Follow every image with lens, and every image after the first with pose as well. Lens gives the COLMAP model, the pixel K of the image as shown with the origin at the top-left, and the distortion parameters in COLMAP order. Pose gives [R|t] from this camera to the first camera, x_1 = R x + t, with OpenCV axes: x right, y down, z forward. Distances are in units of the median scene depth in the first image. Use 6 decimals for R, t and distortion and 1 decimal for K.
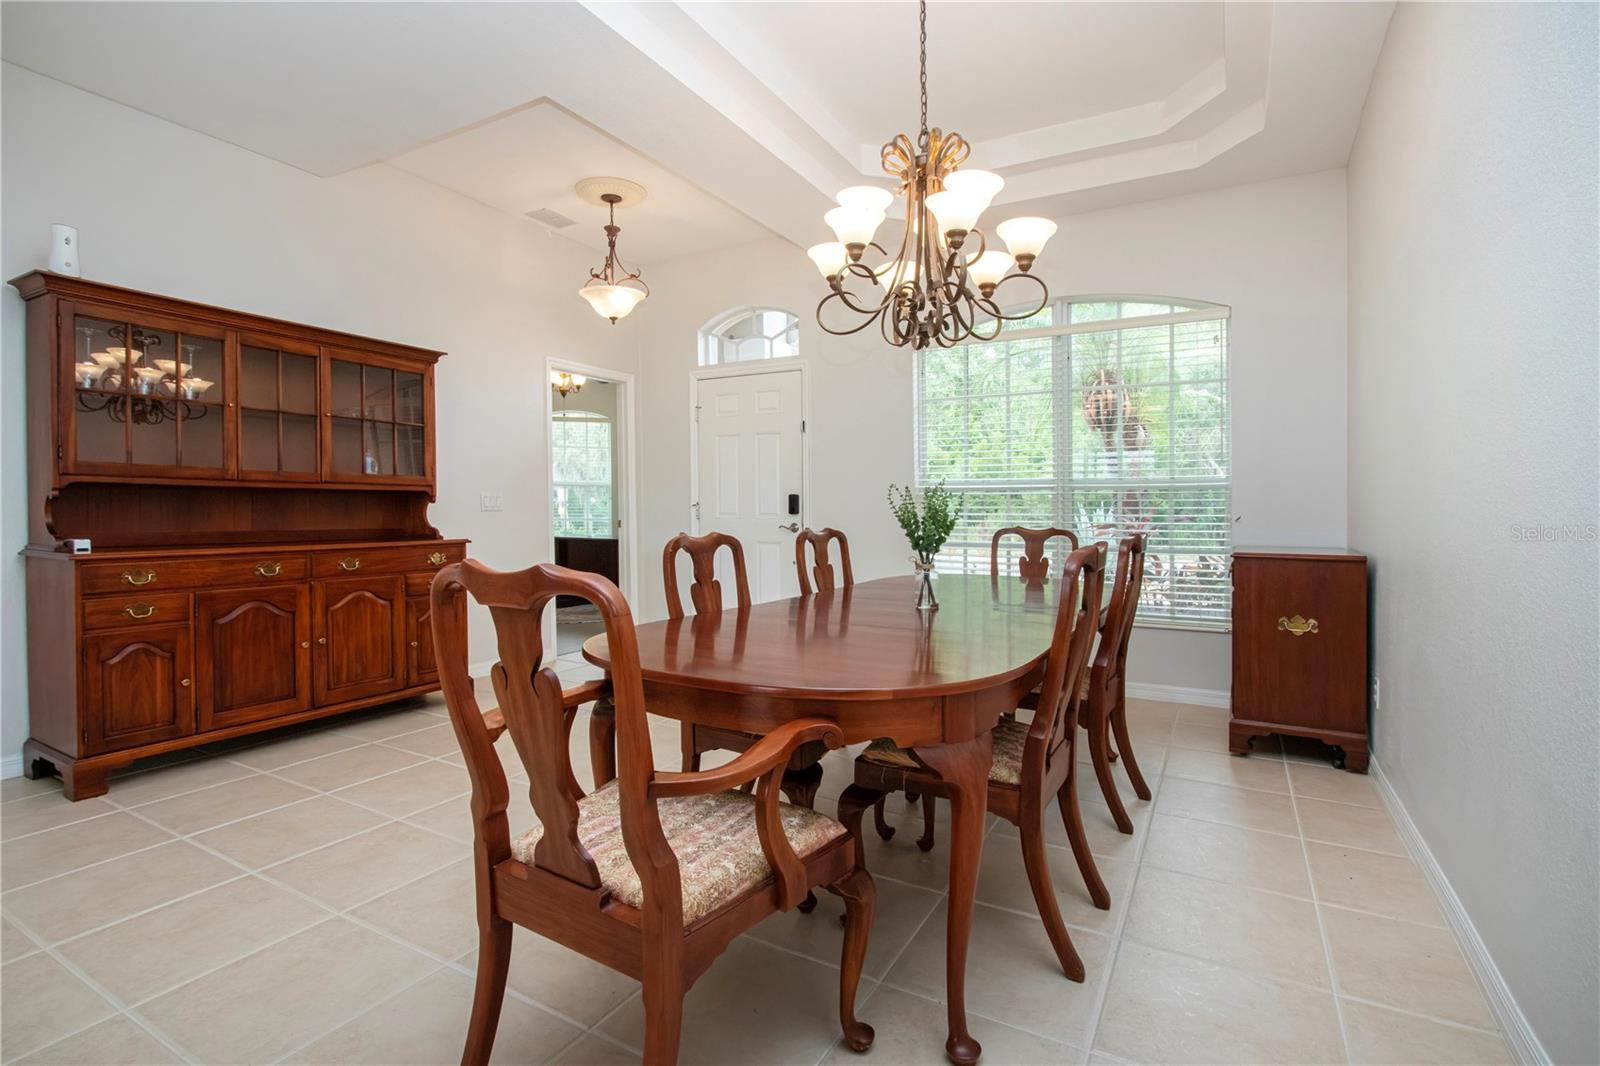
lens RADIAL K [[756.7, 0, 801.4], [0, 756.7, 503.8], [0, 0, 1]] dist [-0.001618, -0.000330]
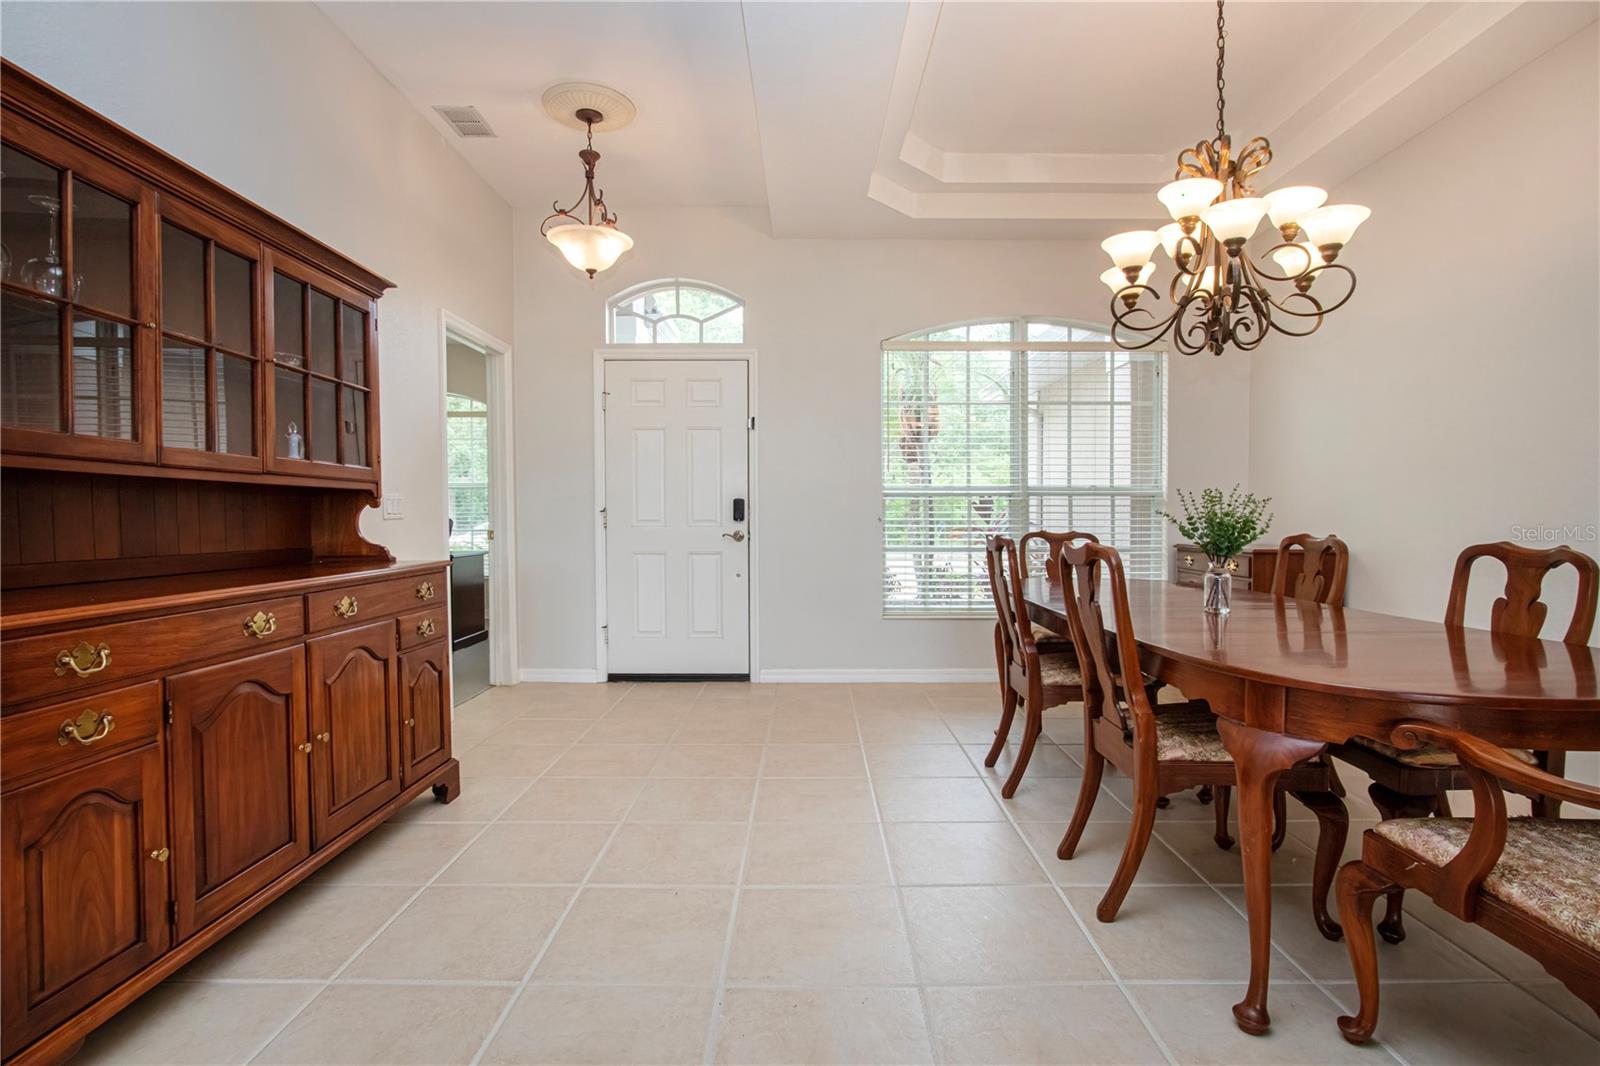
lens RADIAL K [[743.7, 0, 916.1], [0, 743.7, 517.3], [0, 0, 1]] dist [-0.005416, -0.000365]
pose [[0.870310, -0.006066, 0.492467, -0.447815], [0.000935, 0.999943, 0.010664, 0.000608], [-0.492504, -0.008820, 0.870266, 0.225075]]
